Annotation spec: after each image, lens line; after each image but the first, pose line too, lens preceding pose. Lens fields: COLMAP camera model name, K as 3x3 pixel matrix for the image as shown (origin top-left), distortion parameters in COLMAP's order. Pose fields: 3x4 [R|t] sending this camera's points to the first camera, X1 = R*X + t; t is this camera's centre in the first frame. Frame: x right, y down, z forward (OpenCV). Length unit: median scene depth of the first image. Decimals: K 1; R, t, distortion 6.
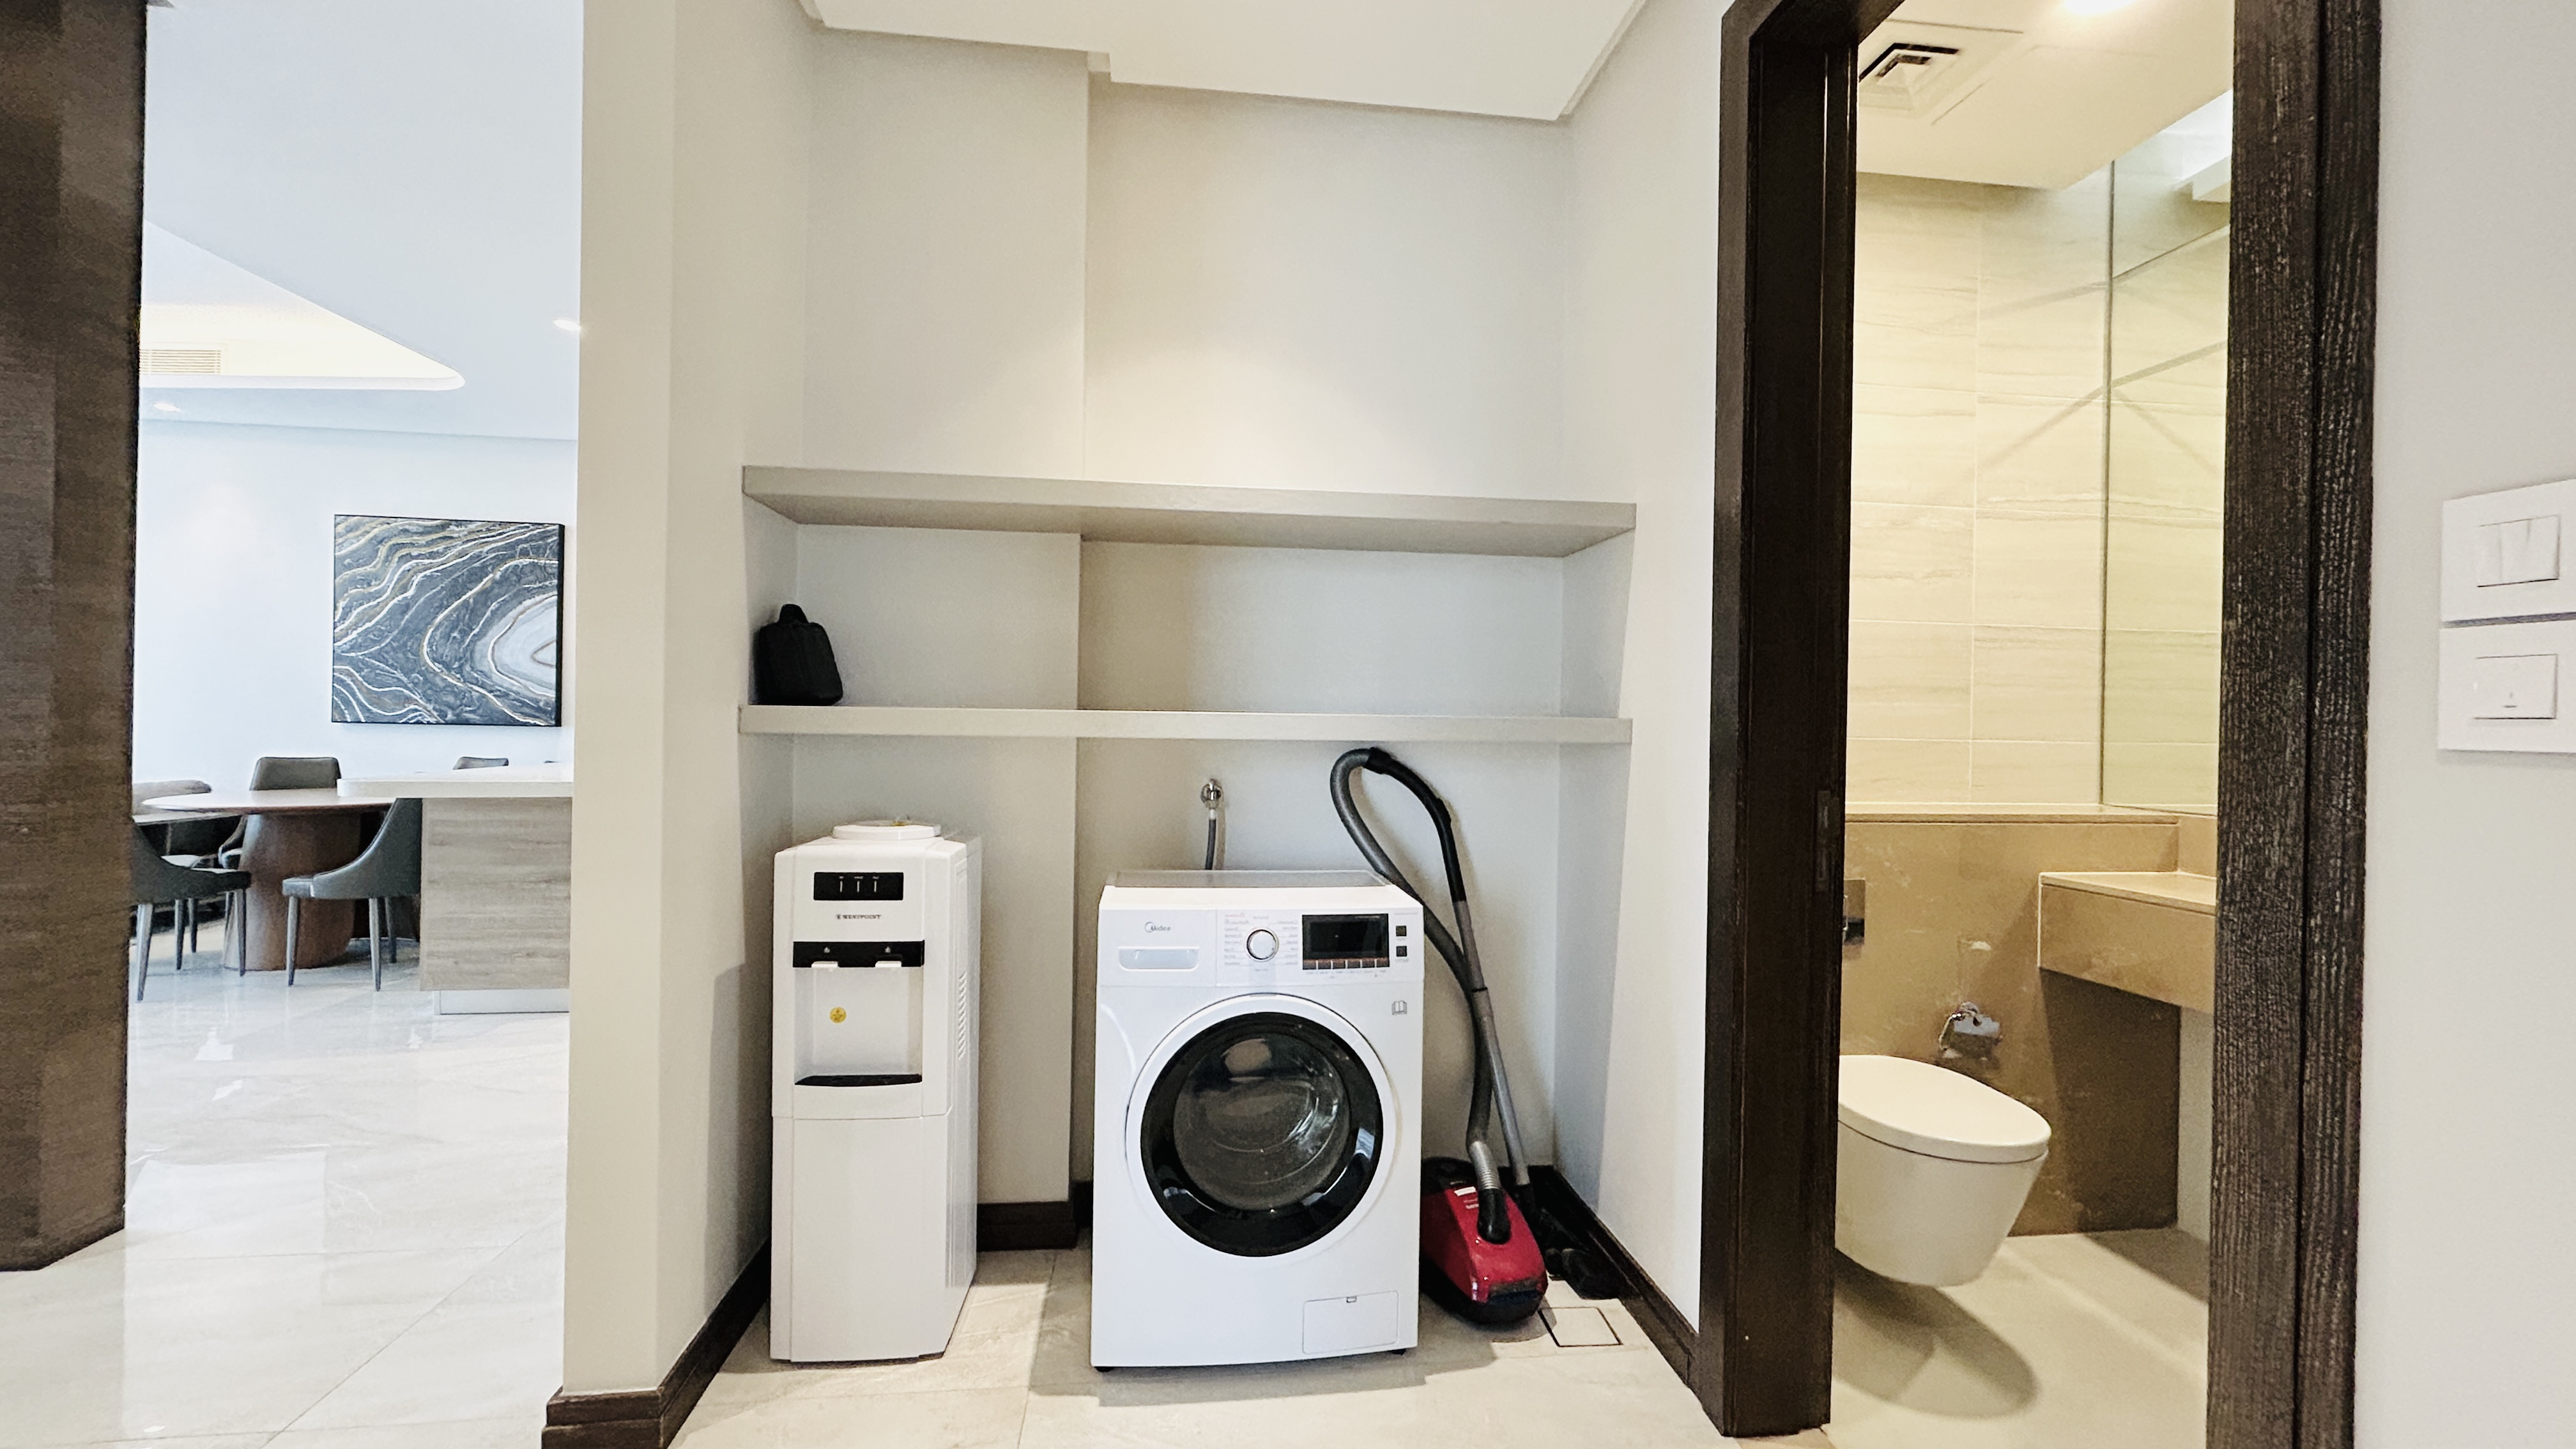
lens RADIAL K [[1041.9, 0, 1286.3], [0, 1041.9, 724.5], [0, 0, 1]] dist [0.000811, 0.000342]
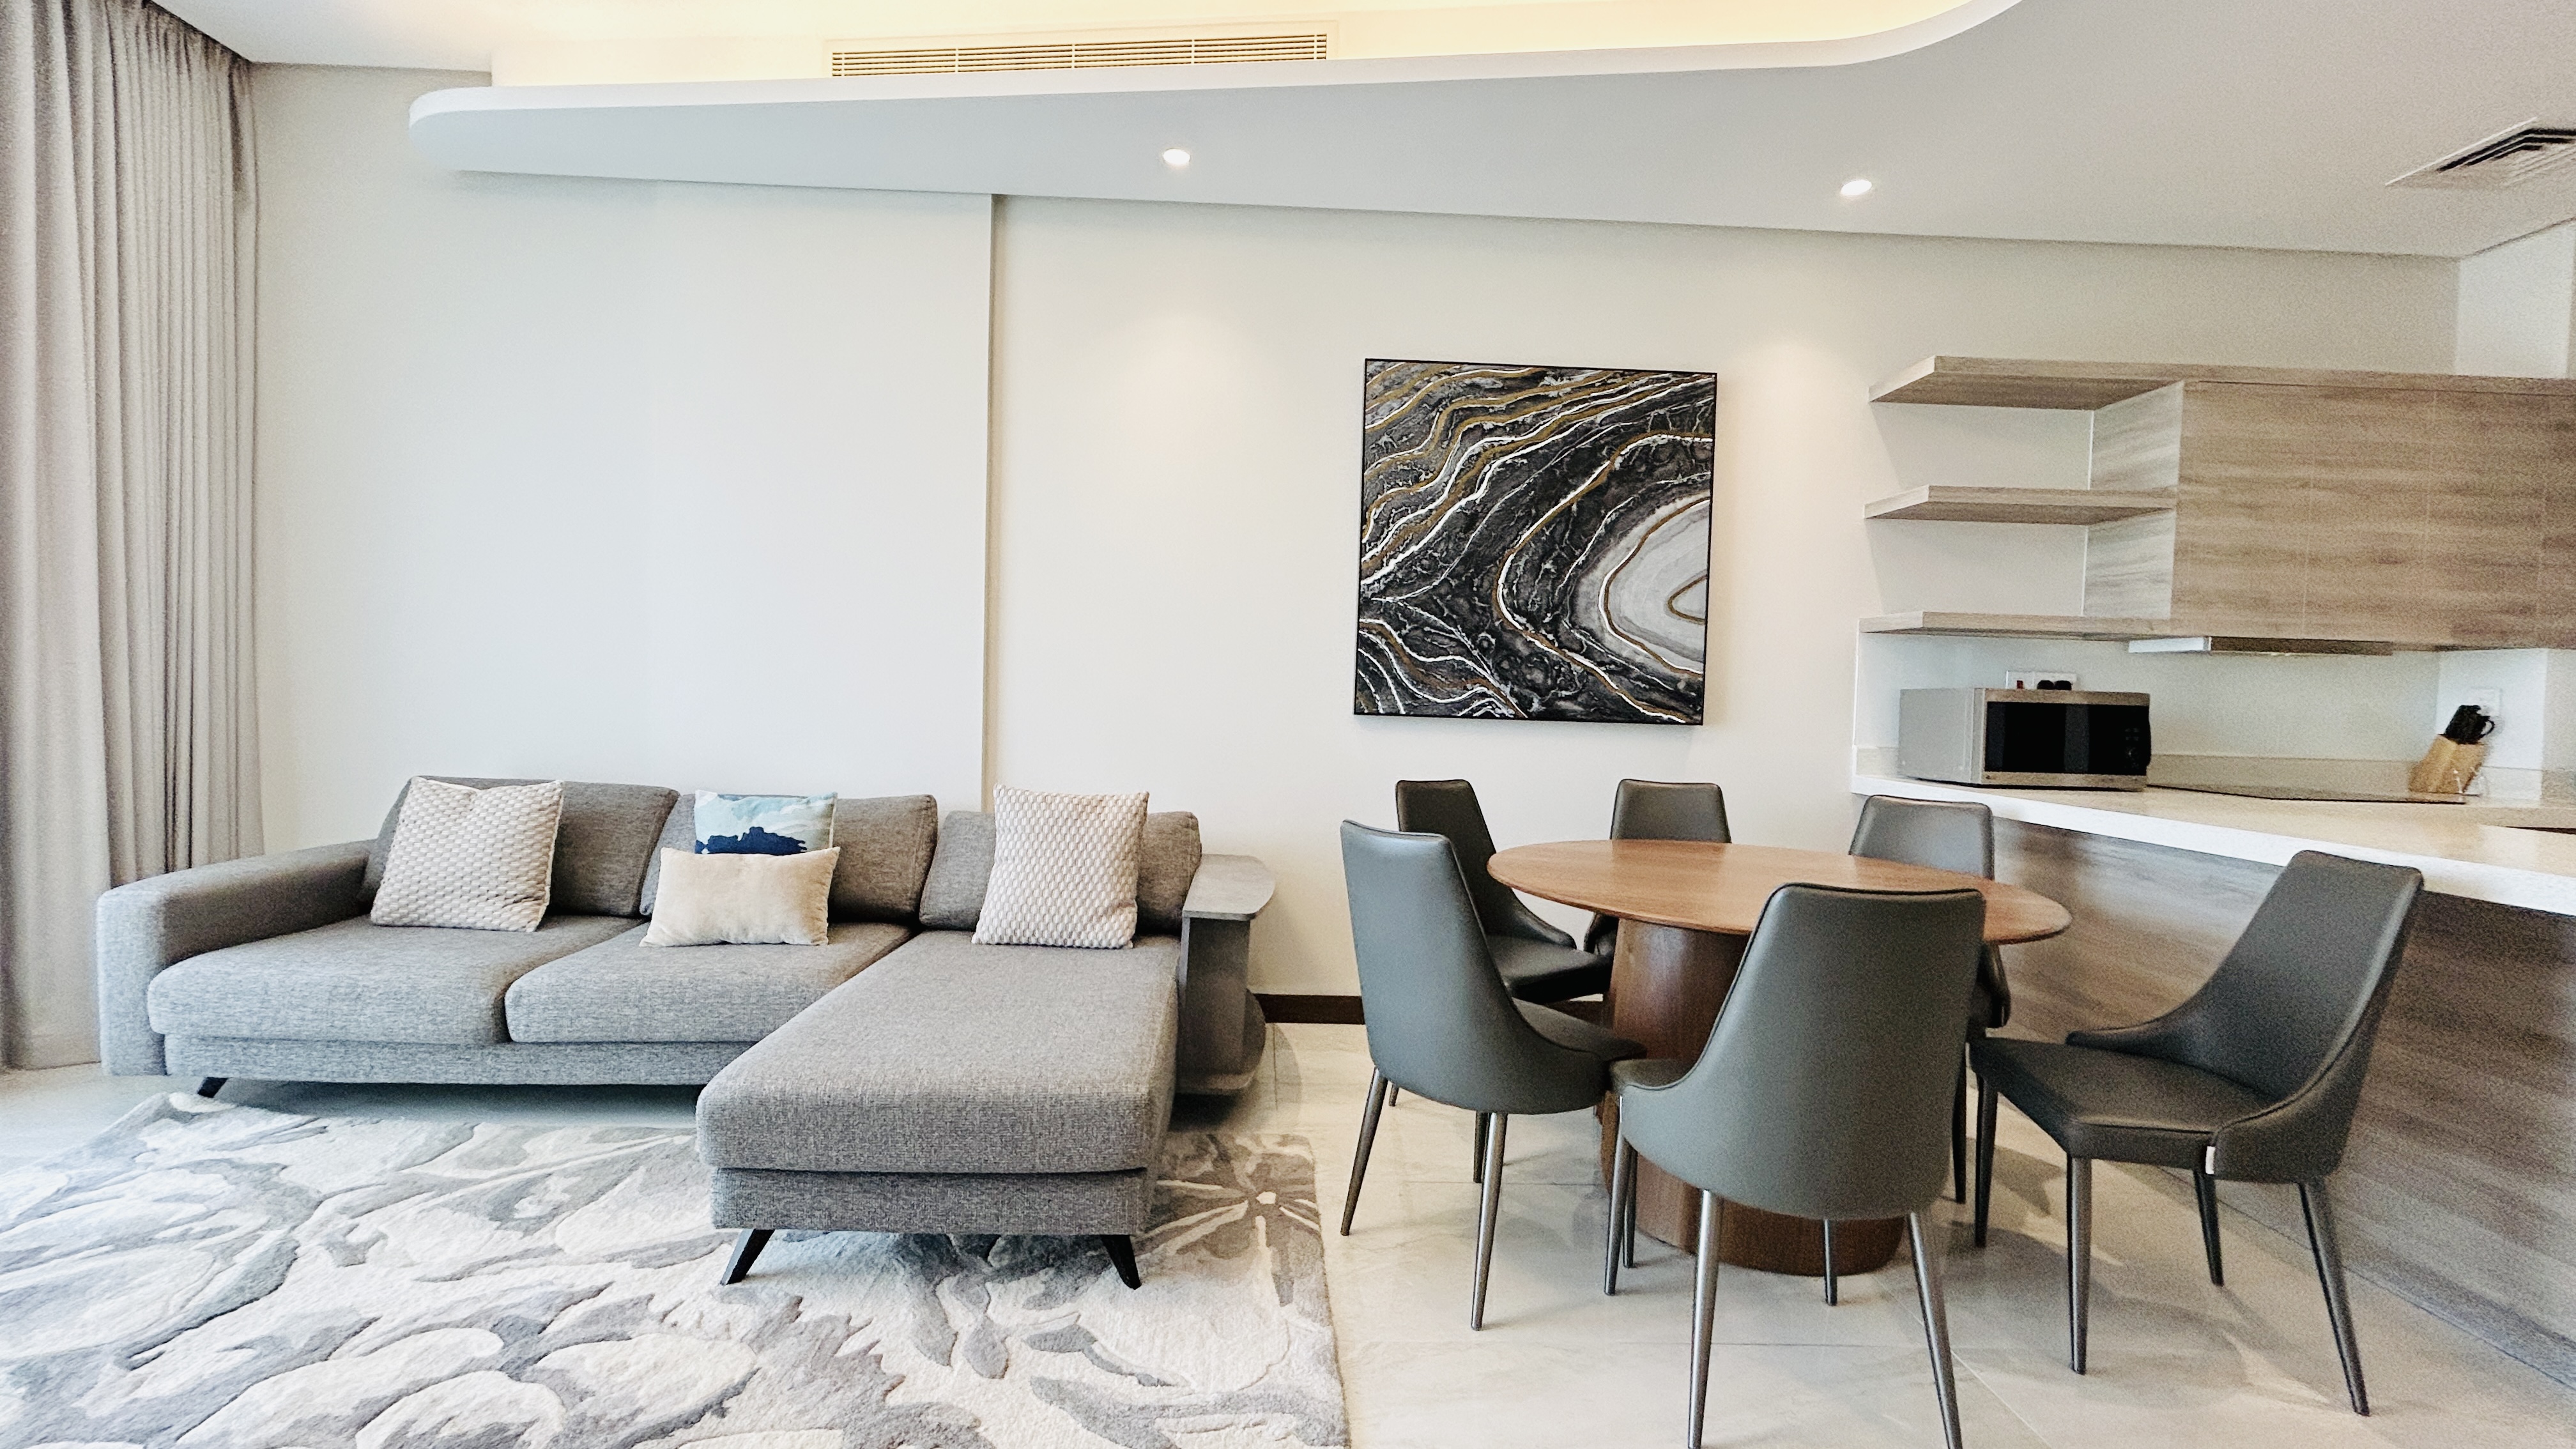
lens RADIAL K [[1041.9, 0, 1291.1], [0, 1041.9, 722.9], [0, 0, 1]] dist [0.000811, 0.000342]
pose [[0.994867, 0.013933, -0.100223, -0.882455], [-0.010852, 0.999454, 0.031220, -0.015119], [0.100603, -0.029972, 0.994475, 0.403555]]
